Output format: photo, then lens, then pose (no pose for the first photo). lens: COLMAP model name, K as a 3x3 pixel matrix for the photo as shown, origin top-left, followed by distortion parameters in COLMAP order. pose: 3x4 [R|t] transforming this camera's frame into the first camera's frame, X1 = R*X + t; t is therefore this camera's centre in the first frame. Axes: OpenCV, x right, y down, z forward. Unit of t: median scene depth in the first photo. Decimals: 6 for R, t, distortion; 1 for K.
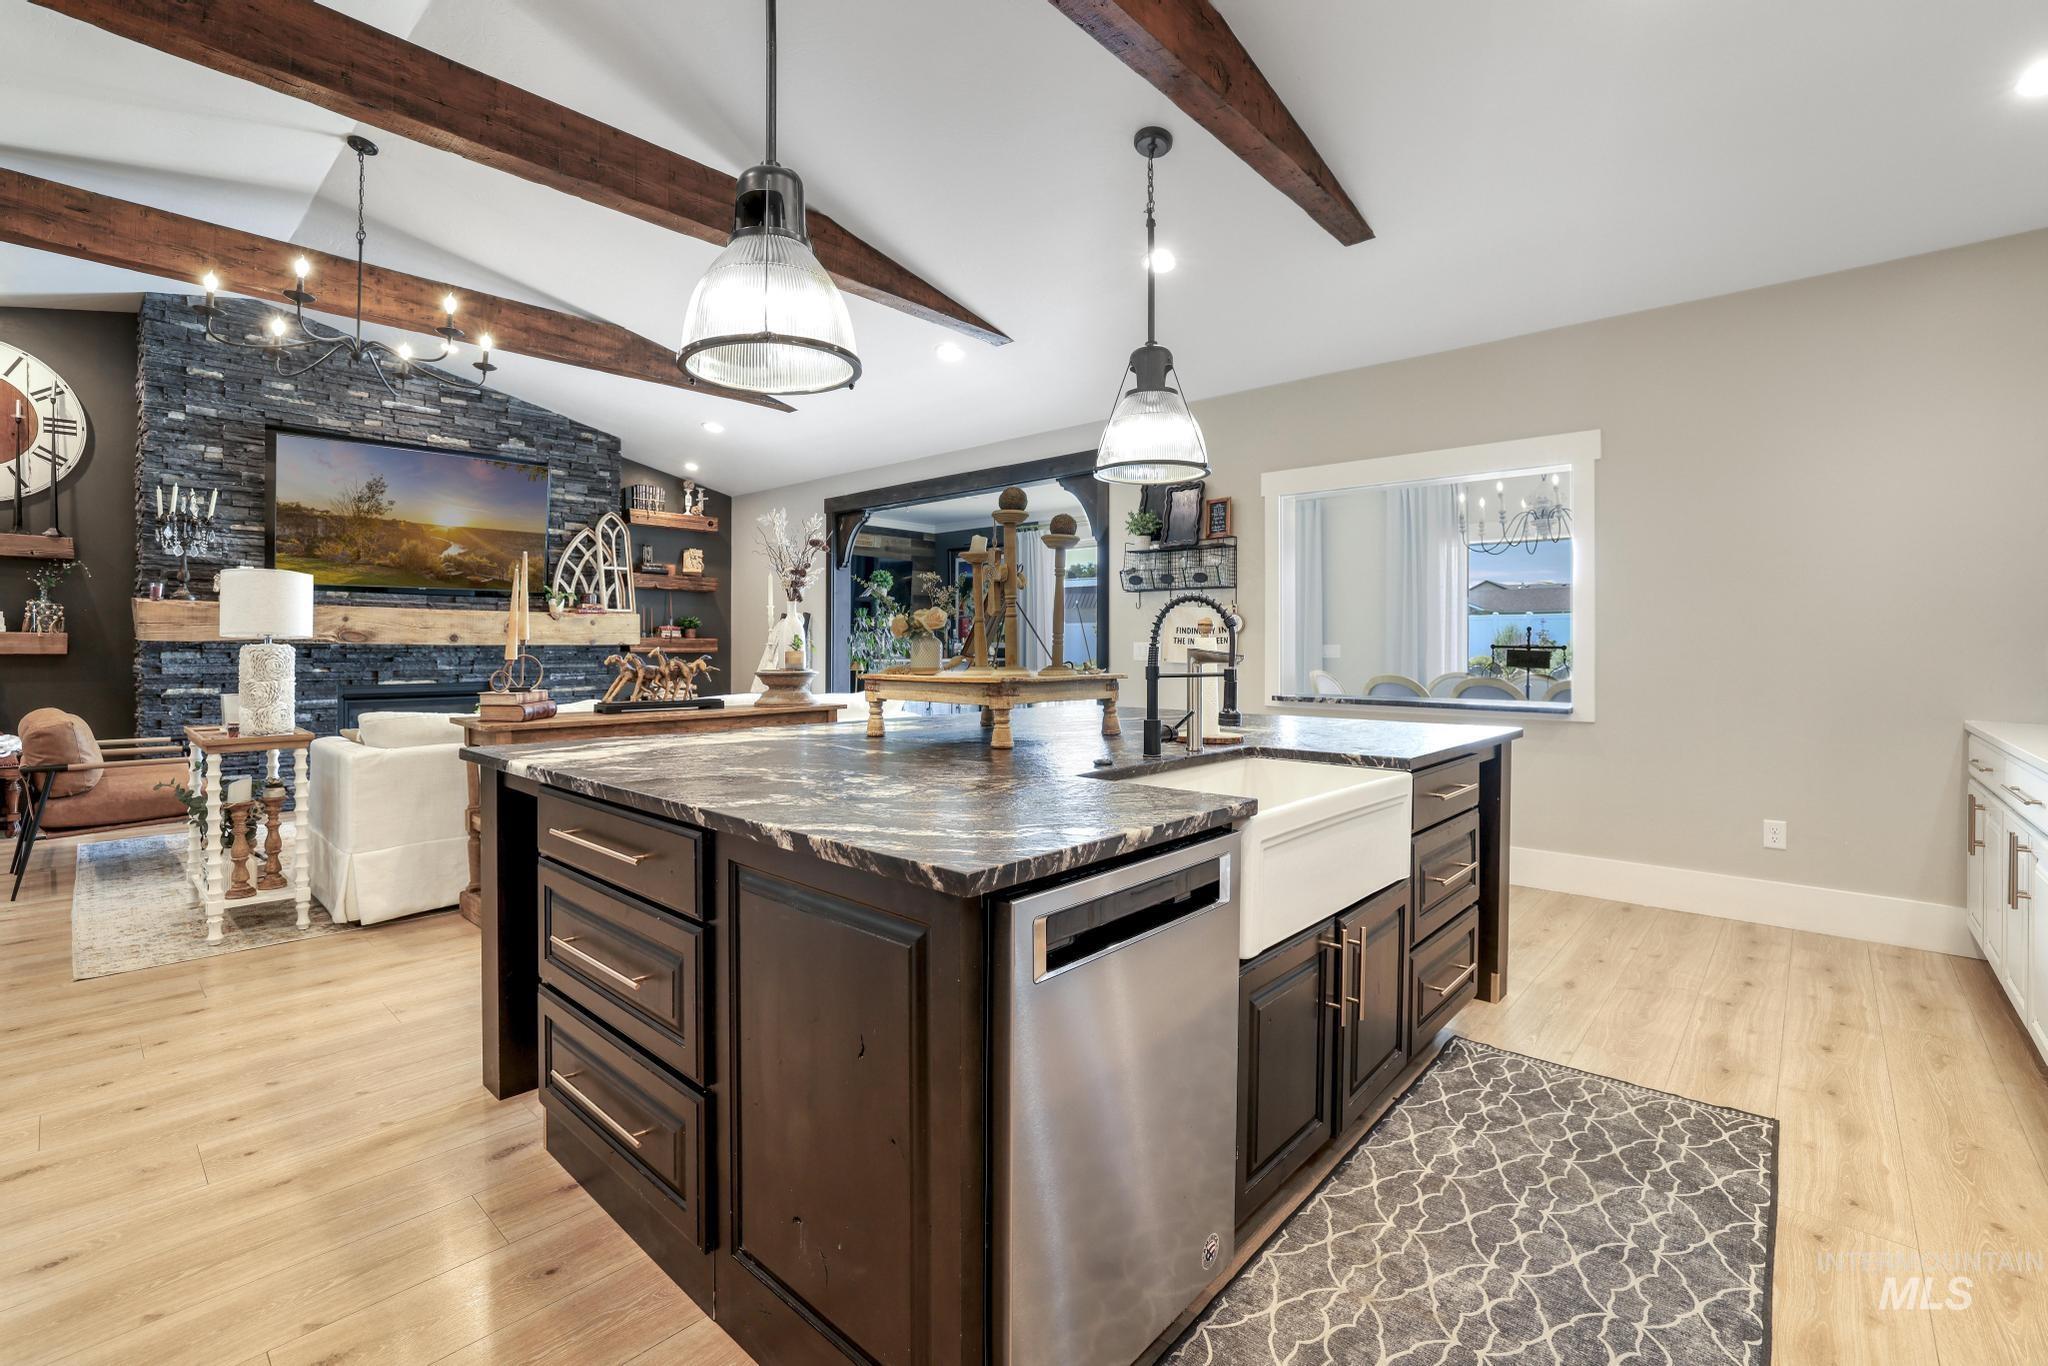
lens RADIAL K [[910.4, 0, 988.1], [0, 910.4, 642.0], [0, 0, 1]] dist [-0.036466, 0.013904]
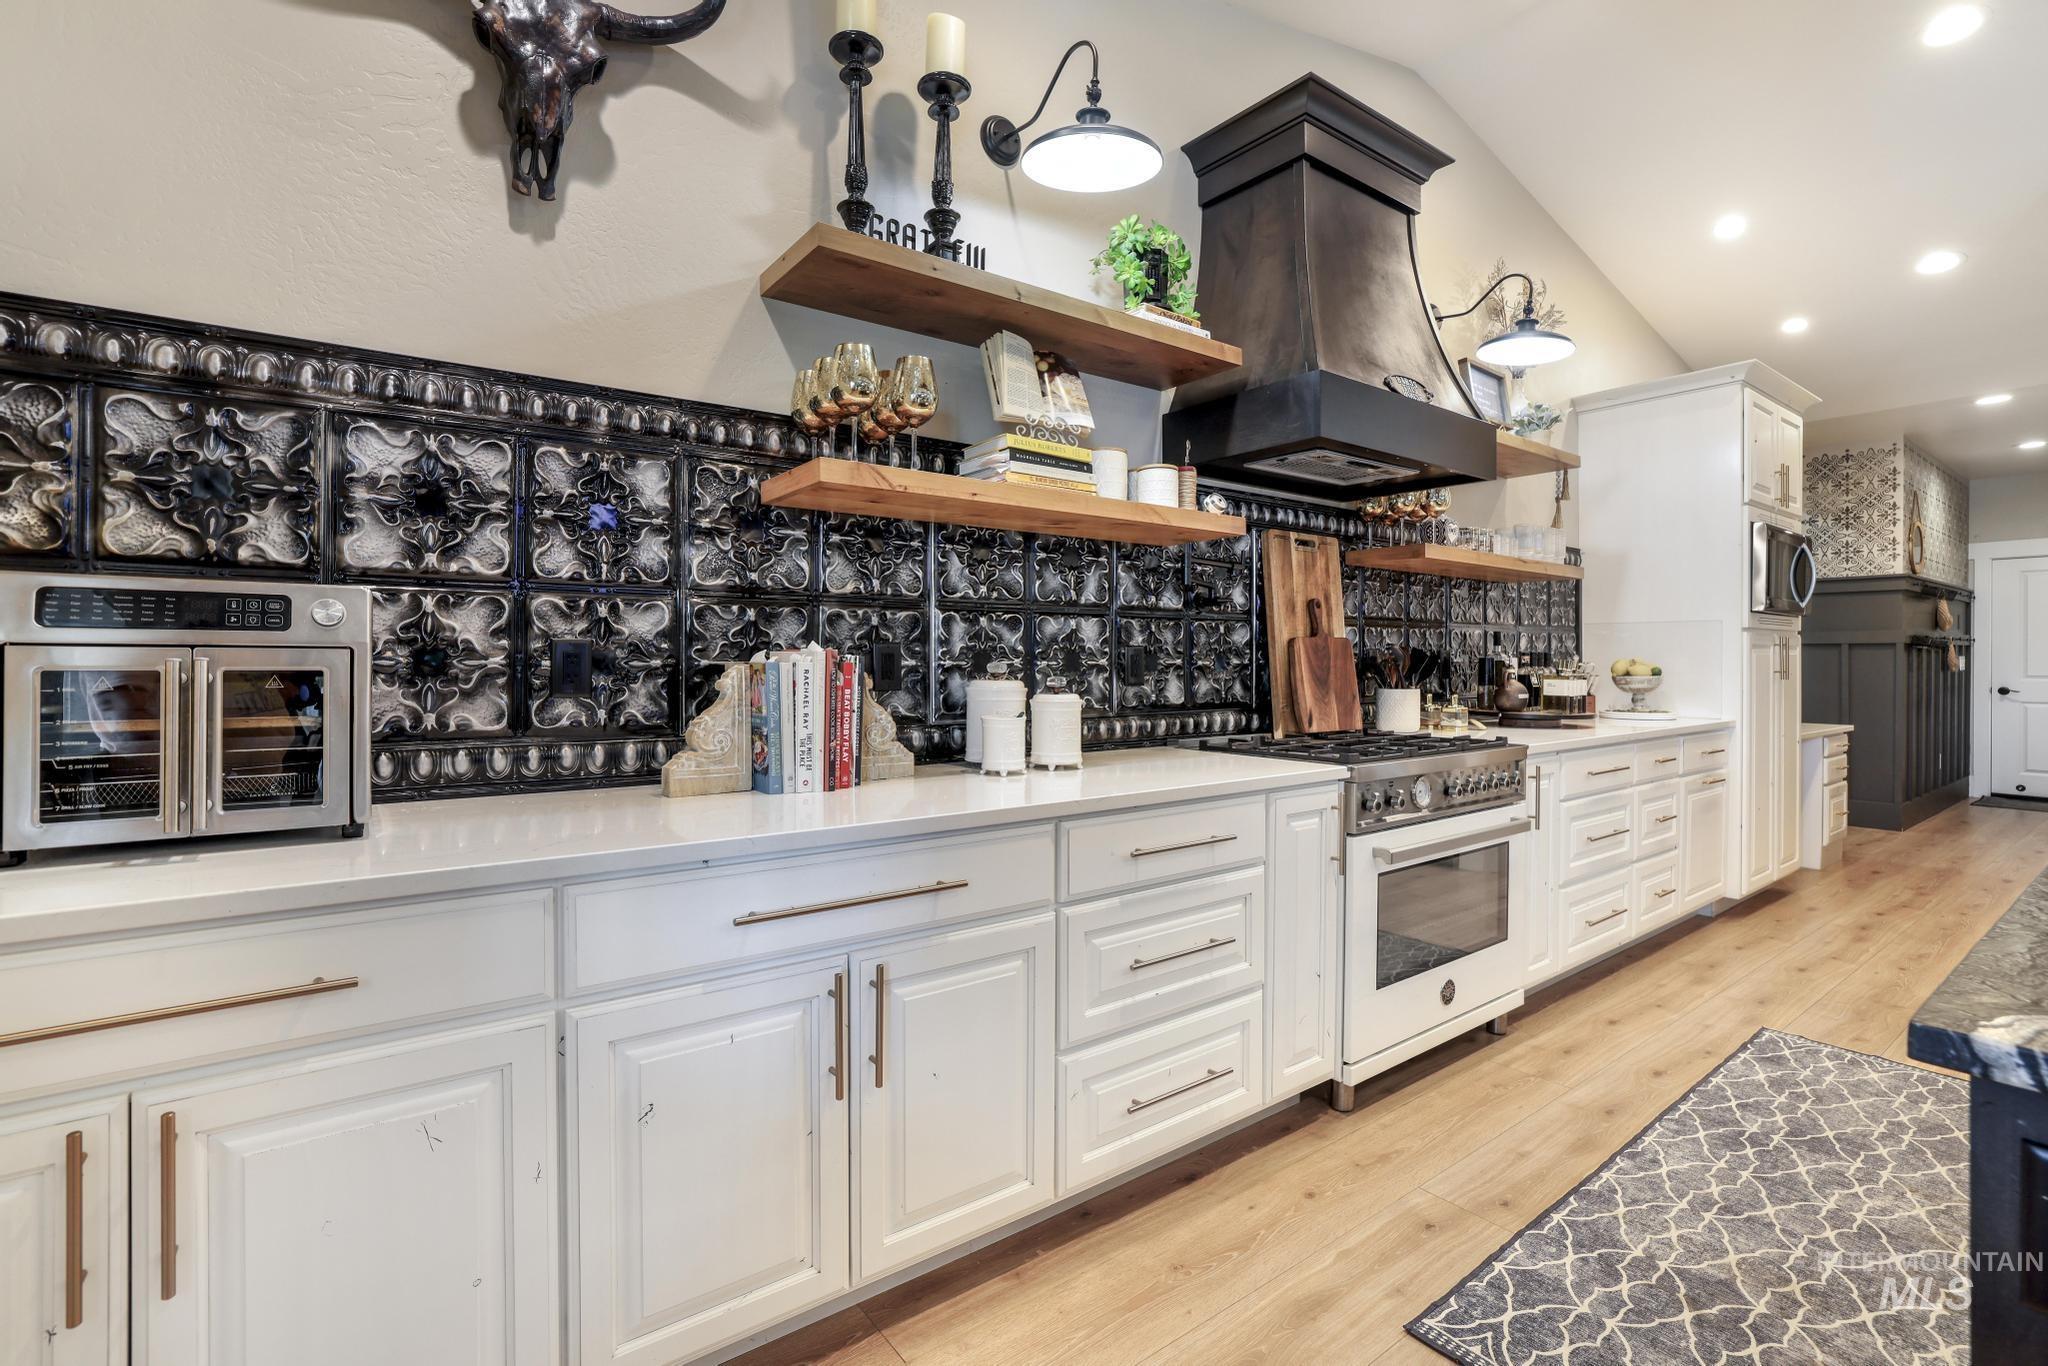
lens RADIAL K [[910.4, 0, 1023.4], [0, 910.4, 667.8], [0, 0, 1]] dist [-0.036466, 0.013904]
pose [[-0.983506, -0.007162, 0.180736, 0.374126], [-0.007179, 0.999974, 0.000561, 0.011935], [-0.180735, -0.000746, -0.983532, 0.612183]]
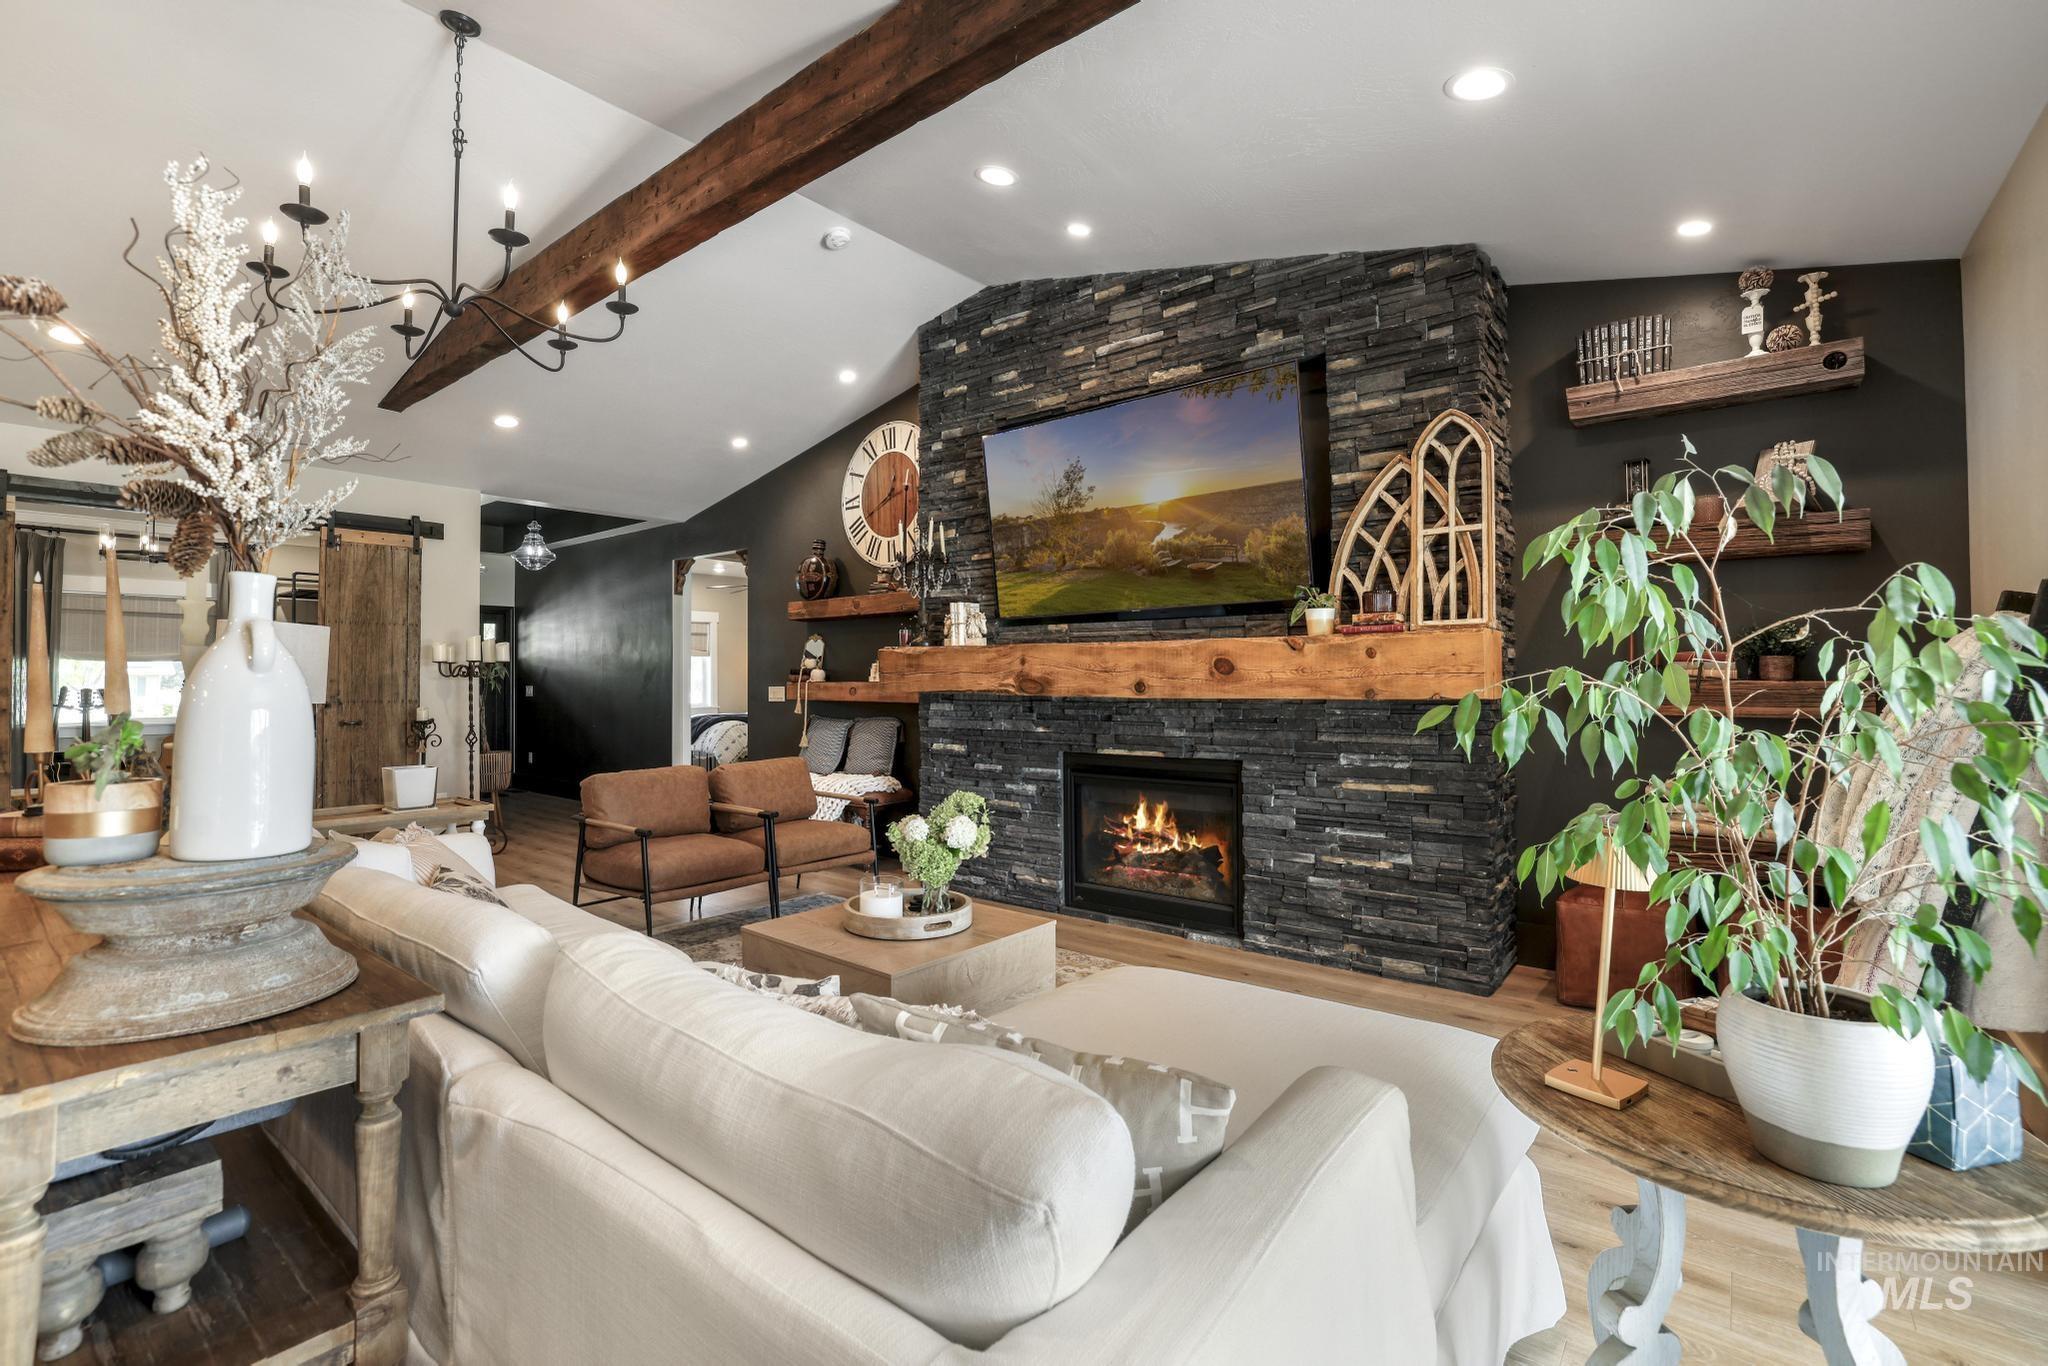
lens RADIAL K [[910.4, 0, 995.9], [0, 910.4, 658.6], [0, 0, 1]] dist [-0.036466, 0.013904]
pose [[0.070476, -0.026335, -0.997166, 0.024779], [0.007637, 0.999636, -0.025860, -0.008877], [0.997484, -0.005793, 0.070652, 0.925573]]
